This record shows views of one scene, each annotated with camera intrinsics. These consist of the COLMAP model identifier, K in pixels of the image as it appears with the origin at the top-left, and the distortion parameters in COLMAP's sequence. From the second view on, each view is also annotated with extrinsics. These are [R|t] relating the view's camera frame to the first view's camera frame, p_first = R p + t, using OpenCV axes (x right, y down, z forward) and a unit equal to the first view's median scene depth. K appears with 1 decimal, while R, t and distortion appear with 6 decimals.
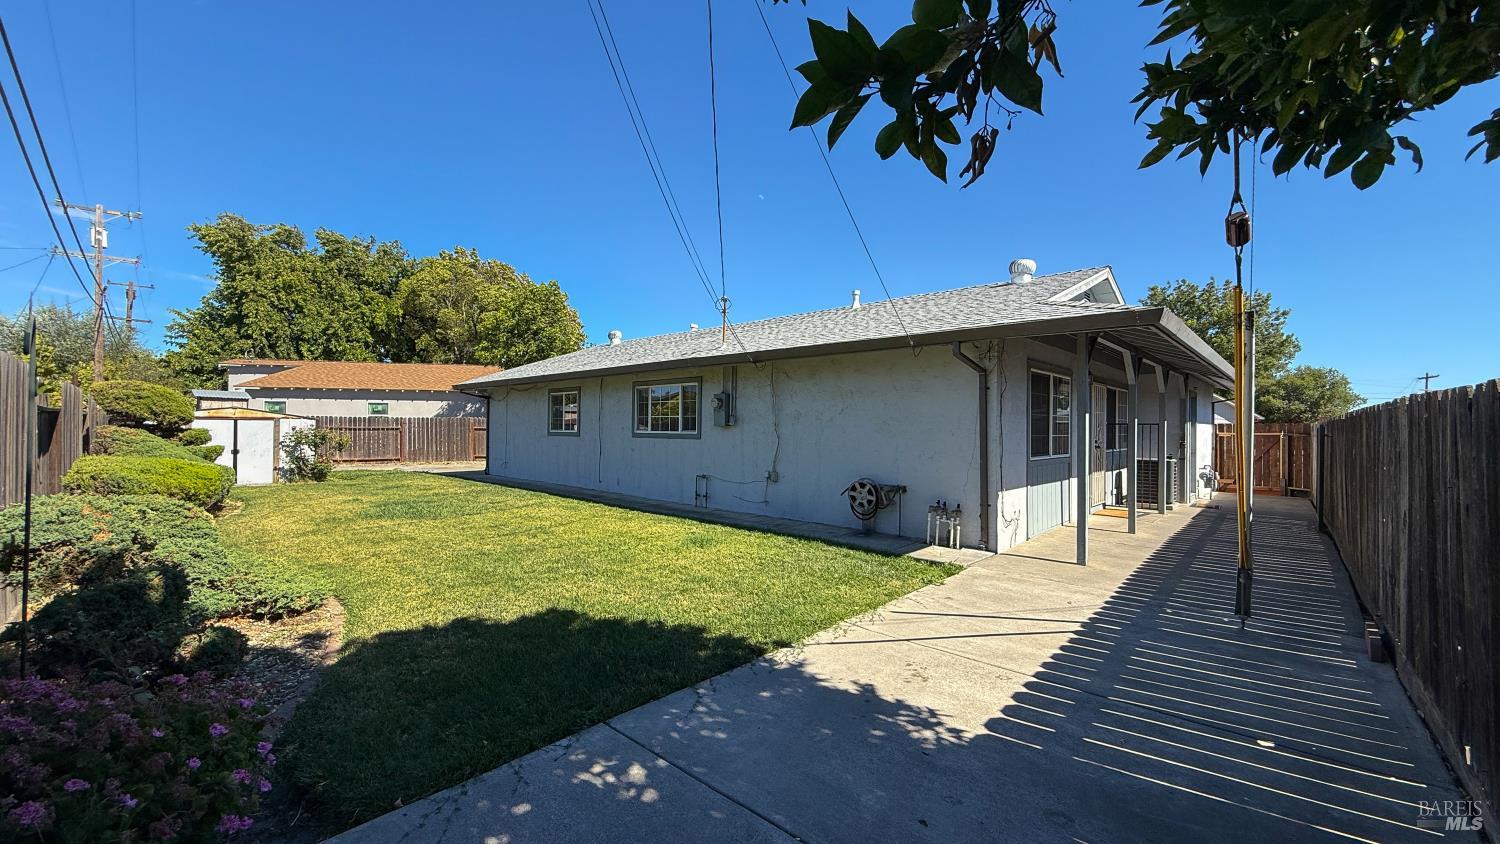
lens RADIAL K [[595.5, 0, 750.0], [0, 595.5, 422.0], [0, 0, 1]] dist [0.003840, 0.000023]
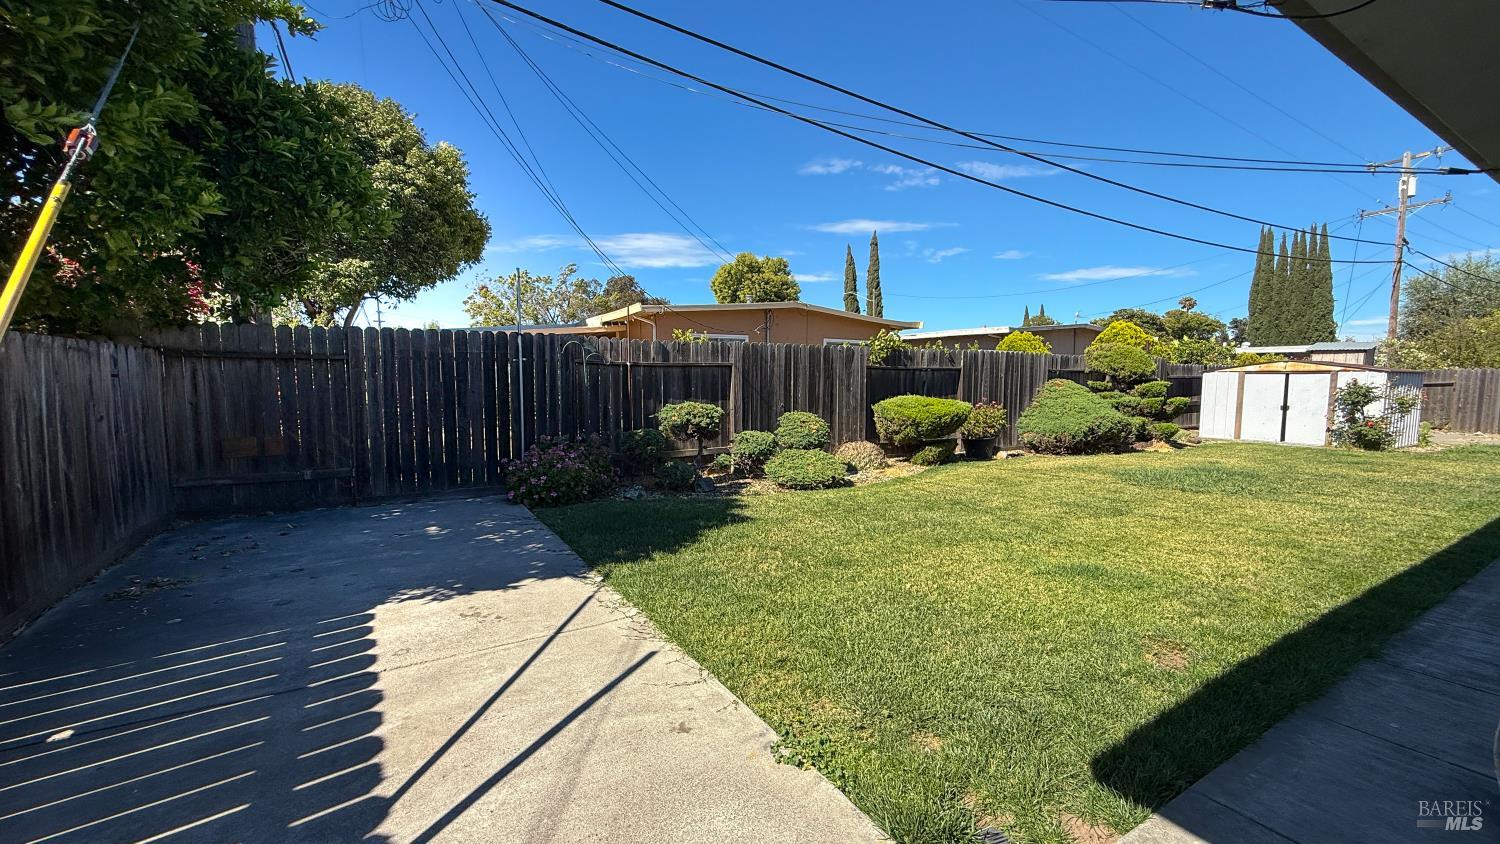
lens RADIAL K [[595.5, 0, 750.0], [0, 595.5, 422.0], [0, 0, 1]] dist [0.003840, 0.000023]
pose [[-0.273640, 0.060195, -0.959947, 0.271775], [0.004272, 0.998106, 0.061370, 0.010084], [0.961823, 0.012693, -0.273379, 0.424109]]
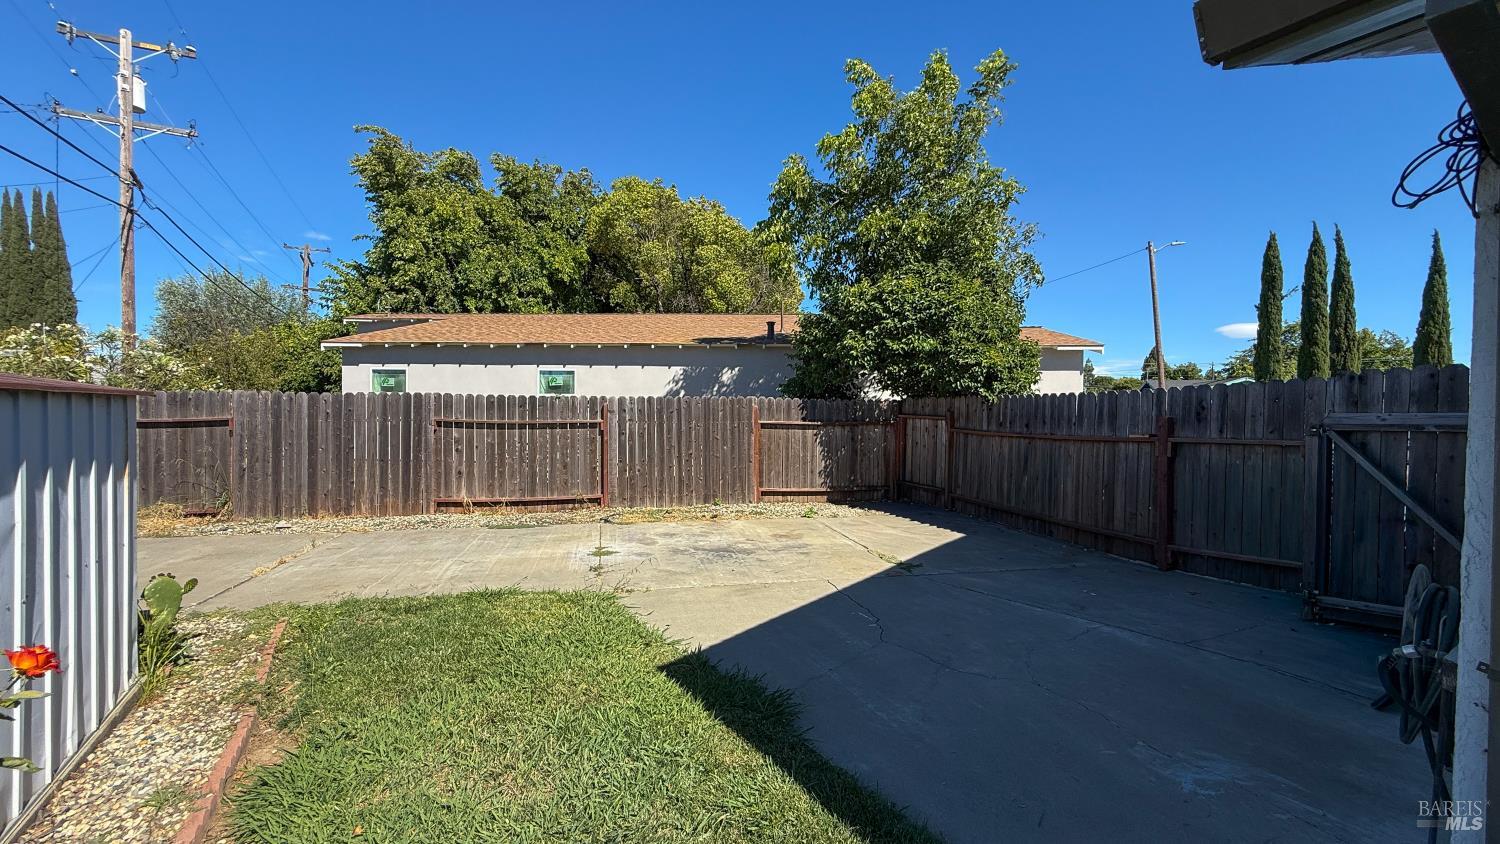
lens RADIAL K [[595.5, 0, 750.0], [0, 595.5, 422.0], [0, 0, 1]] dist [0.003840, 0.000023]
pose [[0.966699, 0.005695, -0.255854, -0.610068], [0.000688, 0.999691, 0.024850, -0.000617], [0.255917, -0.024198, 0.966396, 1.004805]]
